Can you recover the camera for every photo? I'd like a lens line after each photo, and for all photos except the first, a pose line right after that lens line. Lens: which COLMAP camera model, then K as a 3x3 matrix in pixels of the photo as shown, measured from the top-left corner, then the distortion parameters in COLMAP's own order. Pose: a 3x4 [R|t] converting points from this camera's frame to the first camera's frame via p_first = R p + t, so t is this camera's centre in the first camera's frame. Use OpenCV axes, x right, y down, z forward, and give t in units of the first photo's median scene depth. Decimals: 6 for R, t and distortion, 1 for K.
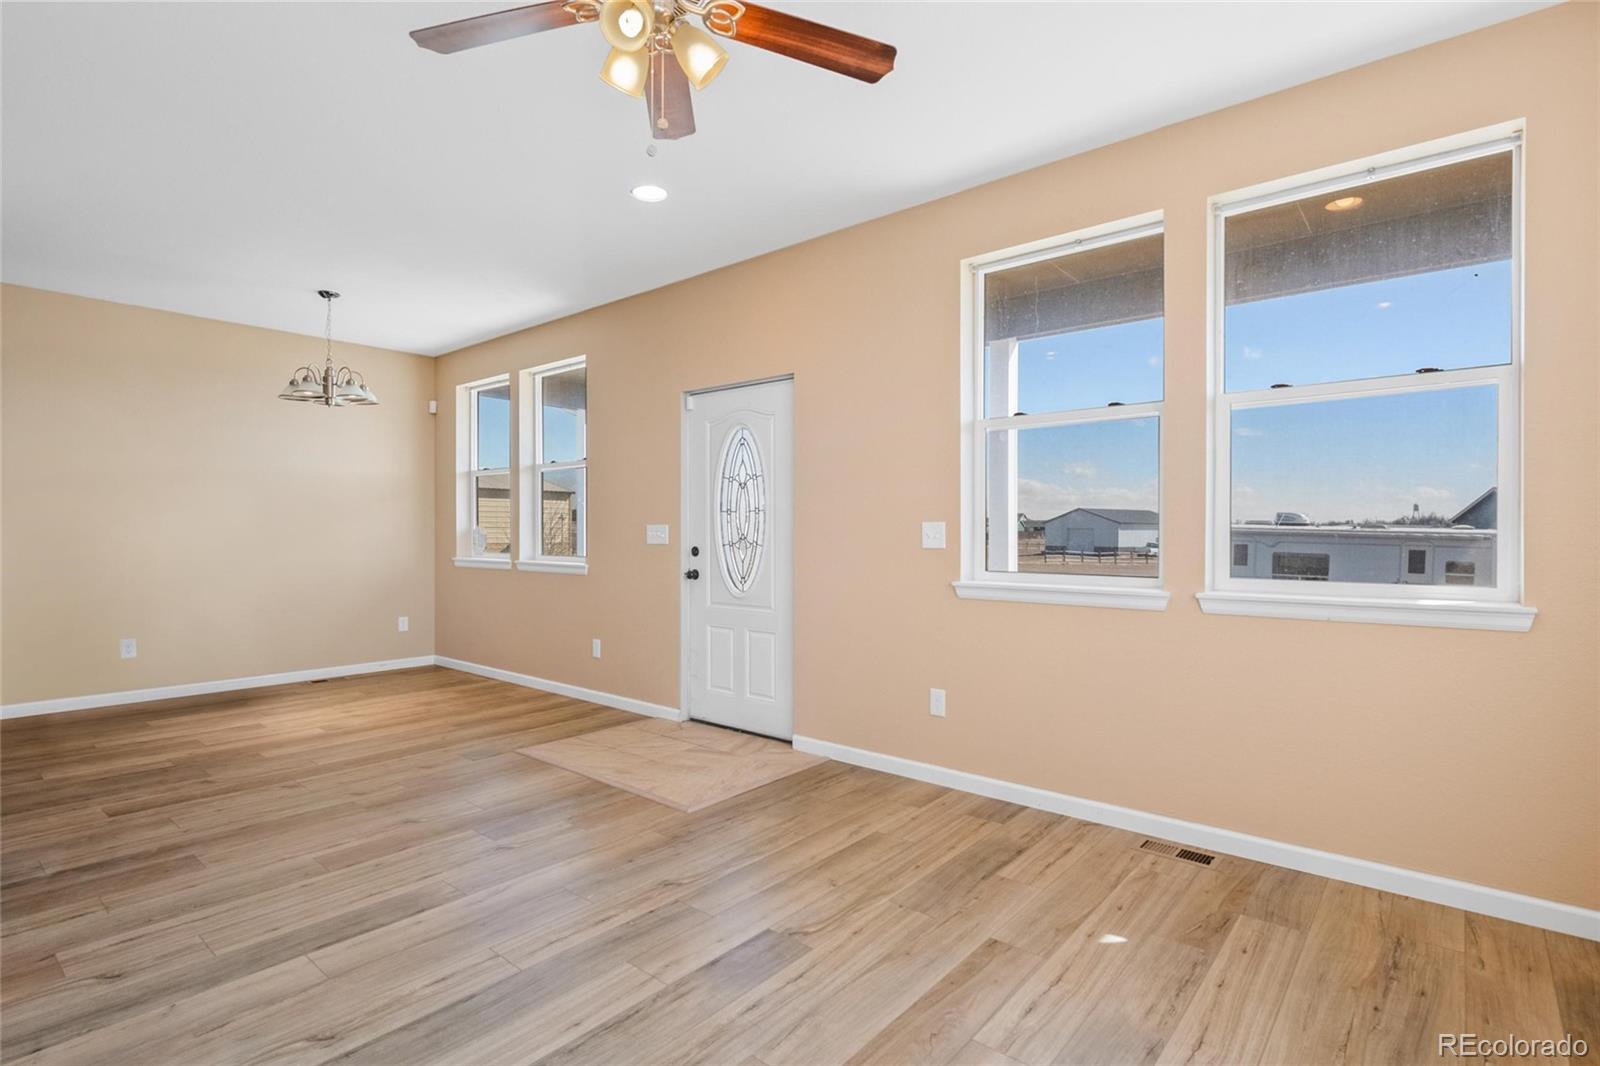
lens RADIAL K [[799.4, 0, 800.0], [0, 799.4, 533.0], [0, 0, 1]] dist [0.000871, -0.000500]
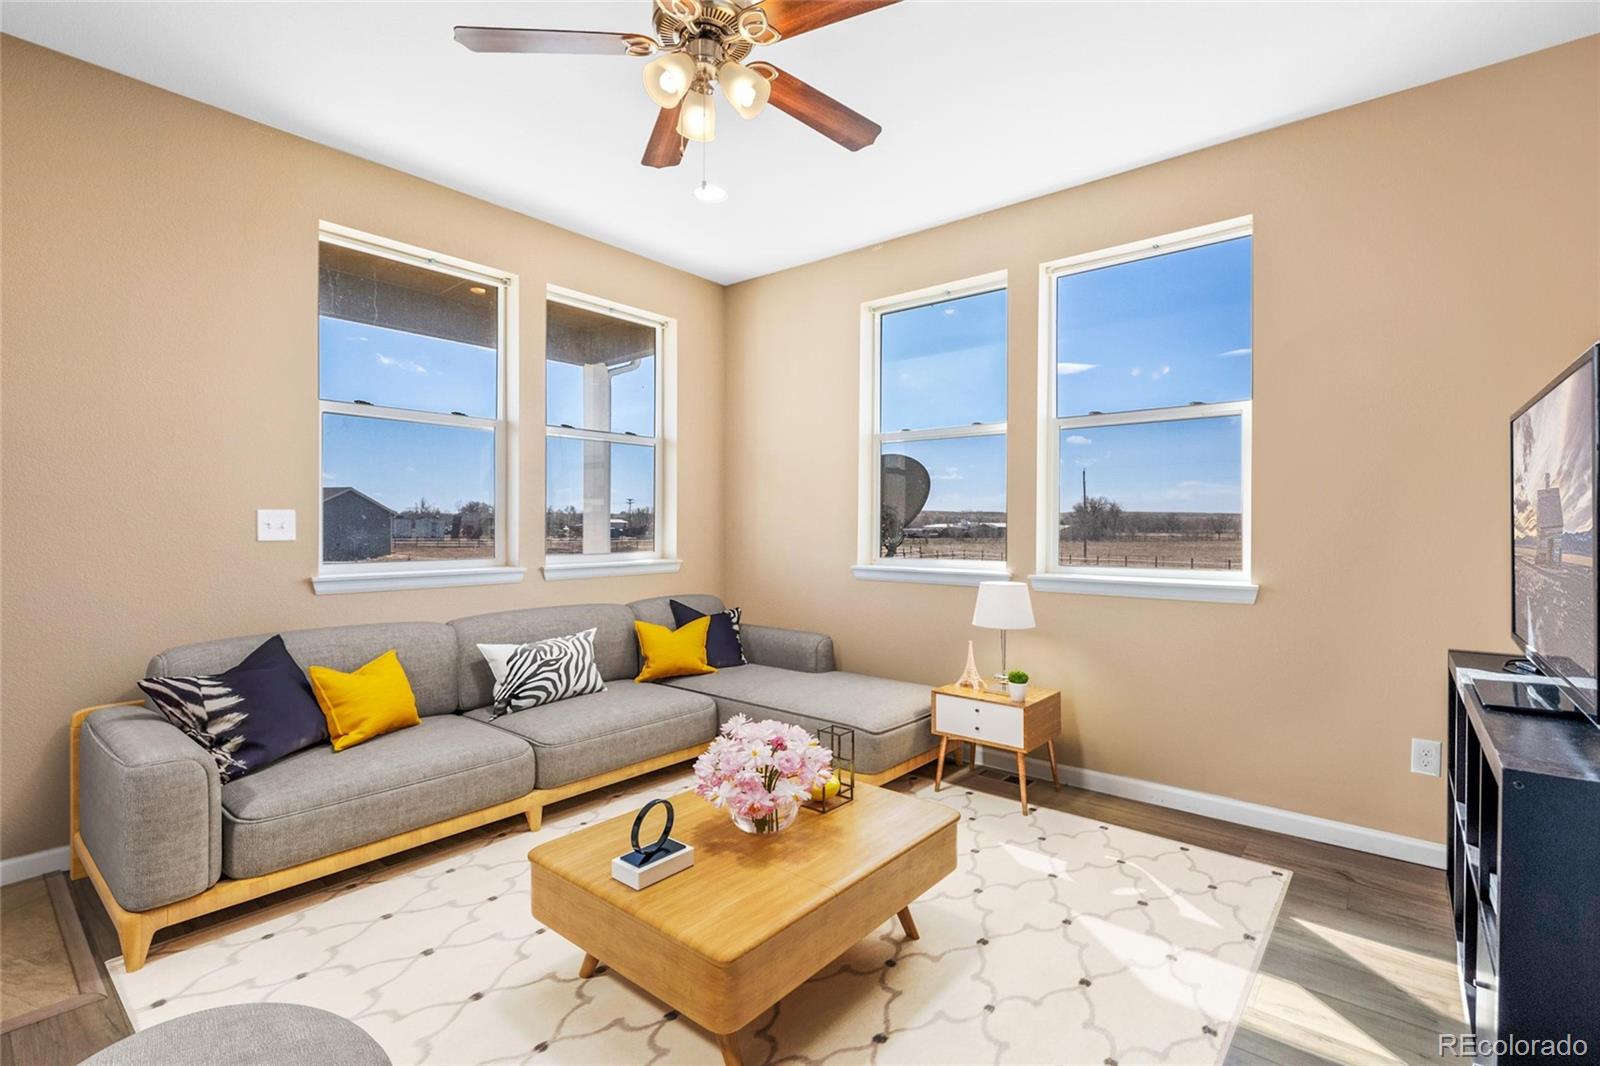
lens RADIAL K [[715.1, 0, 800.0], [0, 715.1, 533.0], [0, 0, 1]] dist [0.013757, 0.000545]
pose [[-0.020422, -0.010082, 0.999741, -0.632700], [-0.005730, 0.999934, 0.009967, 0.000085], [-0.999775, -0.005525, -0.020478, 0.482359]]
